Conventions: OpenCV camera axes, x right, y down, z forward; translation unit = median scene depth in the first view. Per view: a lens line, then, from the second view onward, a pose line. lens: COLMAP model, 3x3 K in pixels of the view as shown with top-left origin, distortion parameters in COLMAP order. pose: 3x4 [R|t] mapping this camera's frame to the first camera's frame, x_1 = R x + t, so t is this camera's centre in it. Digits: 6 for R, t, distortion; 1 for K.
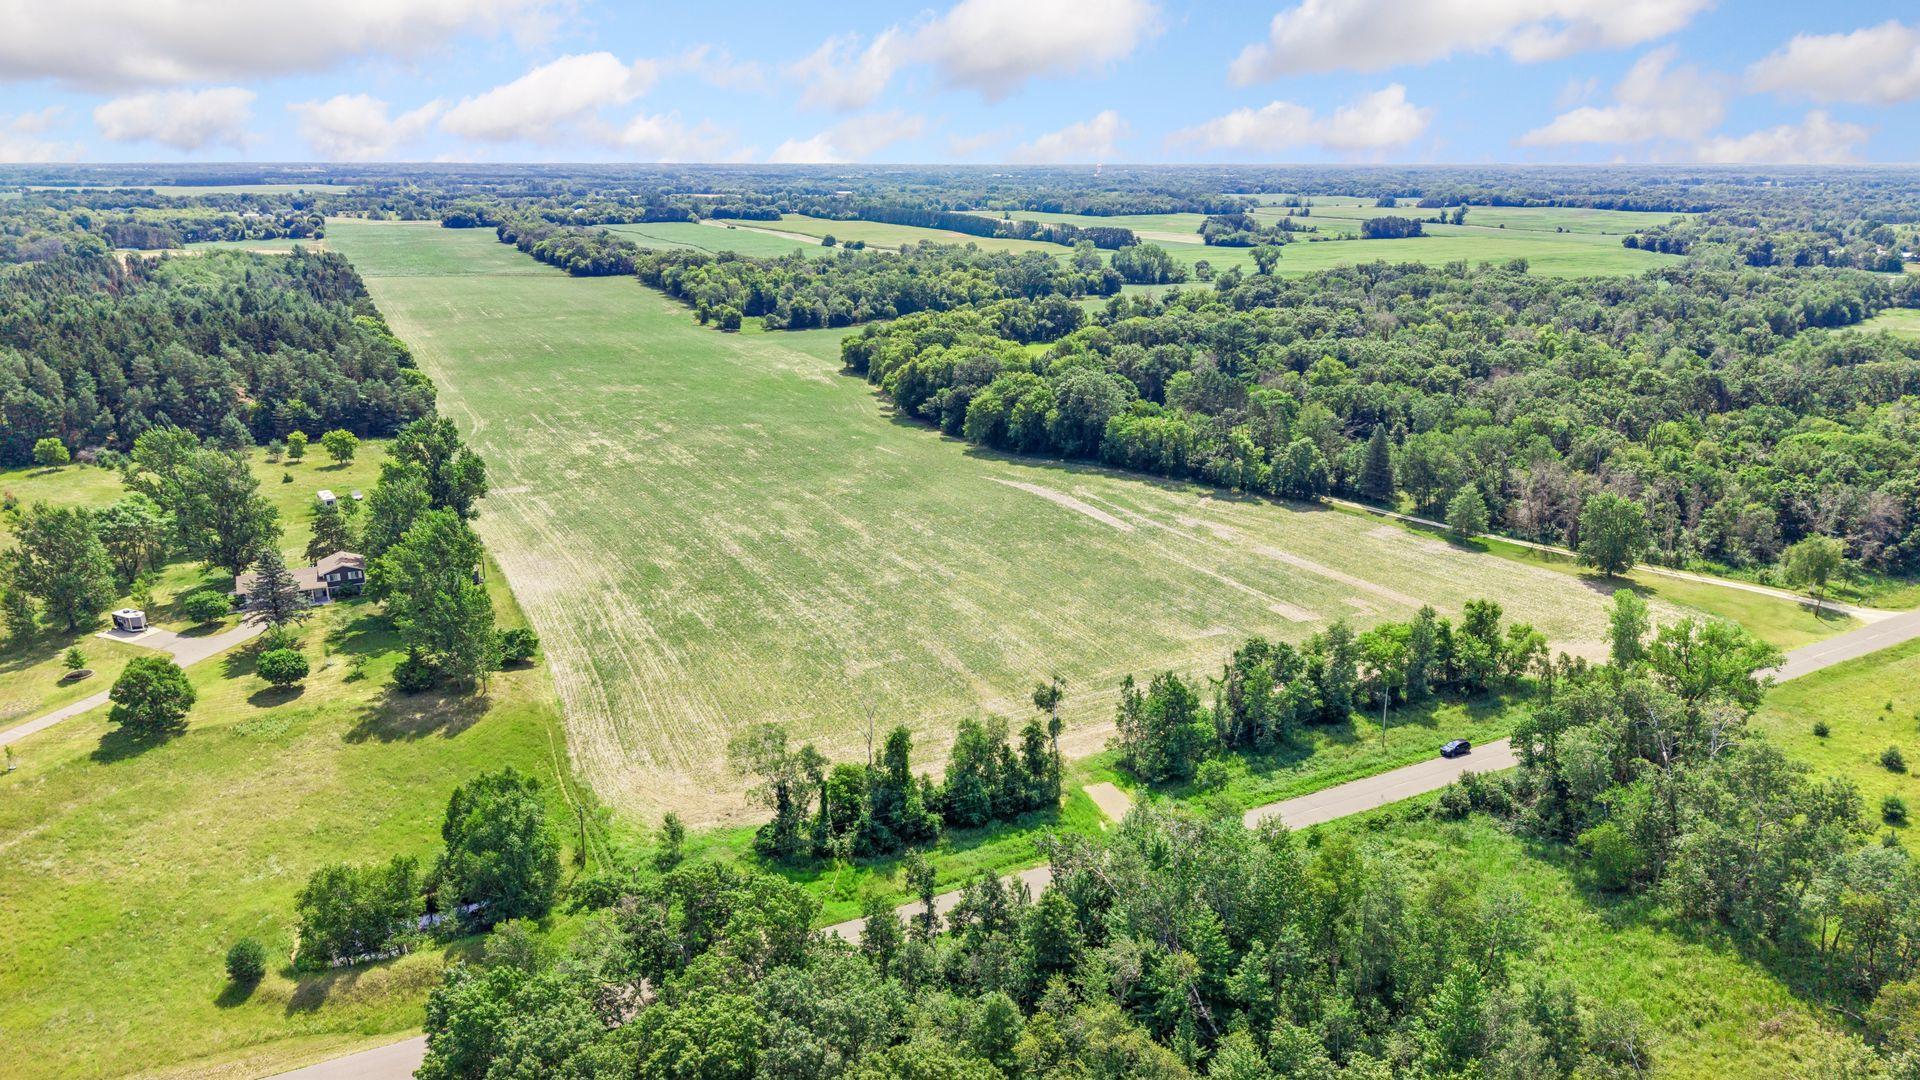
lens RADIAL K [[1287.4, 0, 960.0], [0, 1287.4, 540.0], [0, 0, 1]] dist [0.000456, 0.000216]
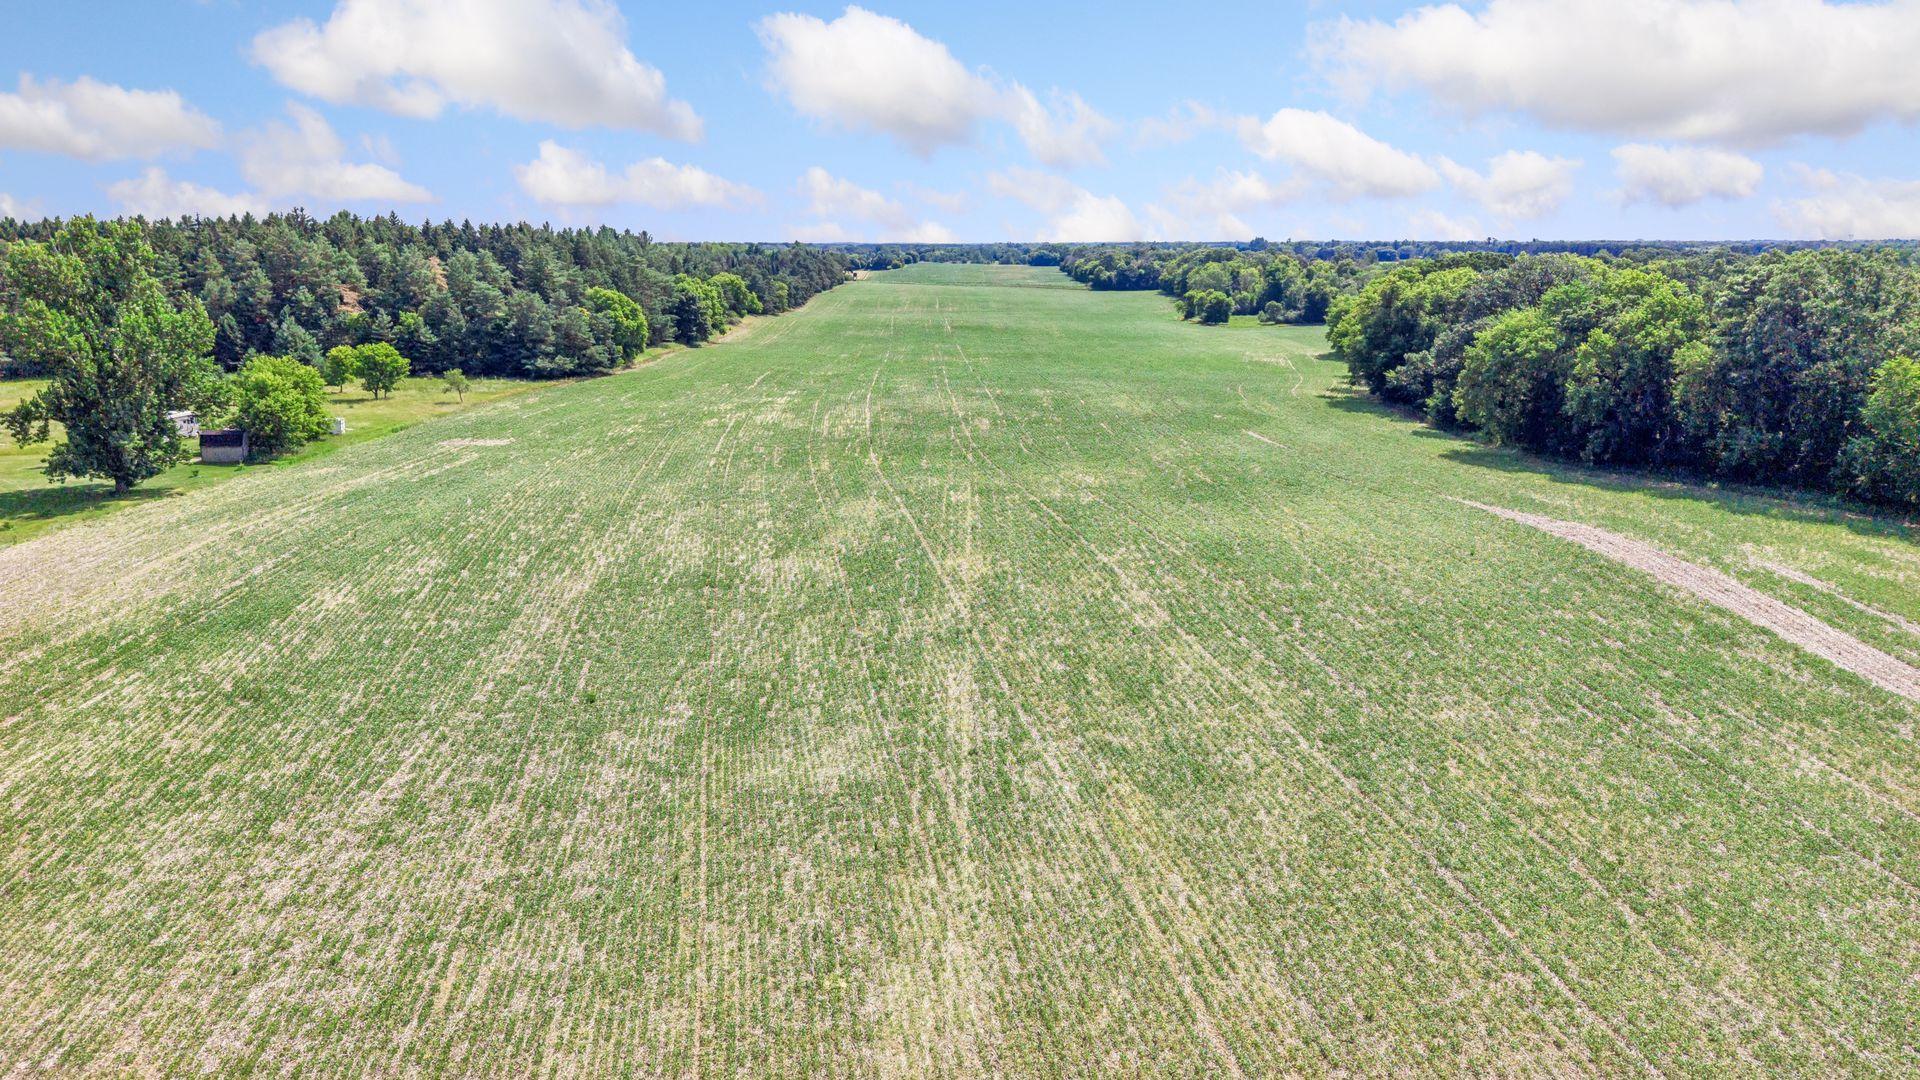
lens RADIAL K [[1287.4, 0, 960.0], [0, 1287.4, 540.0], [0, 0, 1]] dist [0.000456, 0.000216]
pose [[0.880888, 0.100148, -0.462609, 0.060077], [-0.132137, 0.990534, -0.037175, -0.005007], [0.454507, 0.093875, 0.885783, 0.568544]]
